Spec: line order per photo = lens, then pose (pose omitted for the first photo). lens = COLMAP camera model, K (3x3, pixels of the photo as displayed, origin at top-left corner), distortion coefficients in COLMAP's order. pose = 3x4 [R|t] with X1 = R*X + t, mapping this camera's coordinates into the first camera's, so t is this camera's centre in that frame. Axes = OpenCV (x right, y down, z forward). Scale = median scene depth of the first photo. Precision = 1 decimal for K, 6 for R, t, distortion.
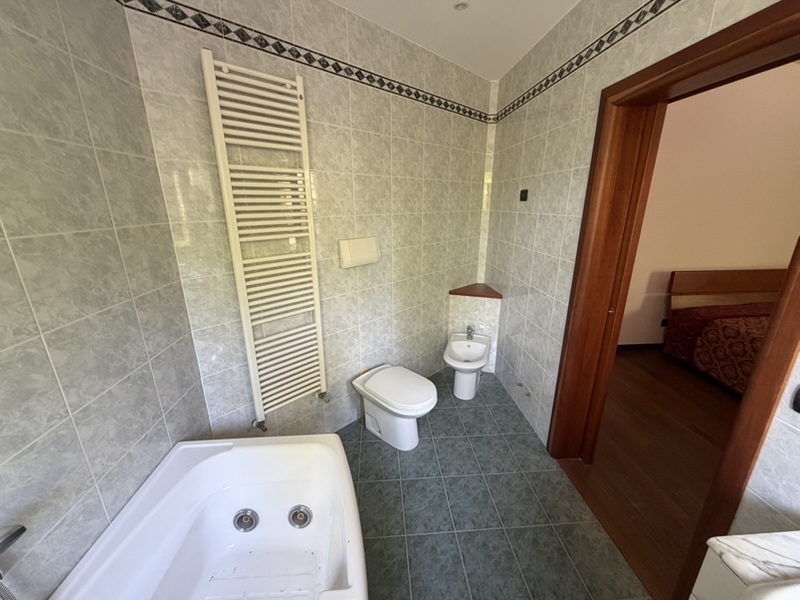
lens RADIAL K [[320.3, 0, 397.6], [0, 320.3, 299.6], [0, 0, 1]] dist [-0.000301, 0.000095]
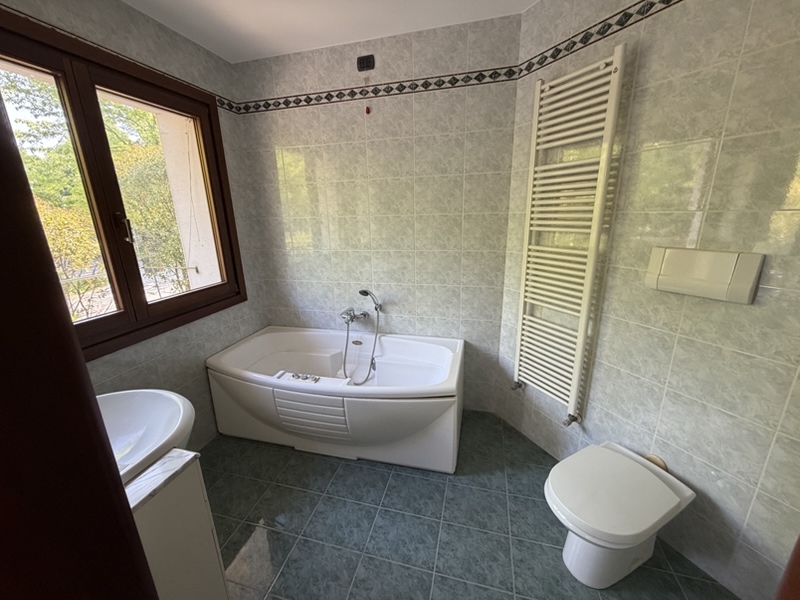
lens RADIAL K [[320.3, 0, 398.0], [0, 320.3, 300.7], [0, 0, 1]] dist [-0.000301, 0.000095]
pose [[-0.330109, 0.267800, -0.905158, 0.871975], [-0.248838, 0.900305, 0.357114, -0.252776], [0.910553, 0.343125, -0.230560, 0.927656]]
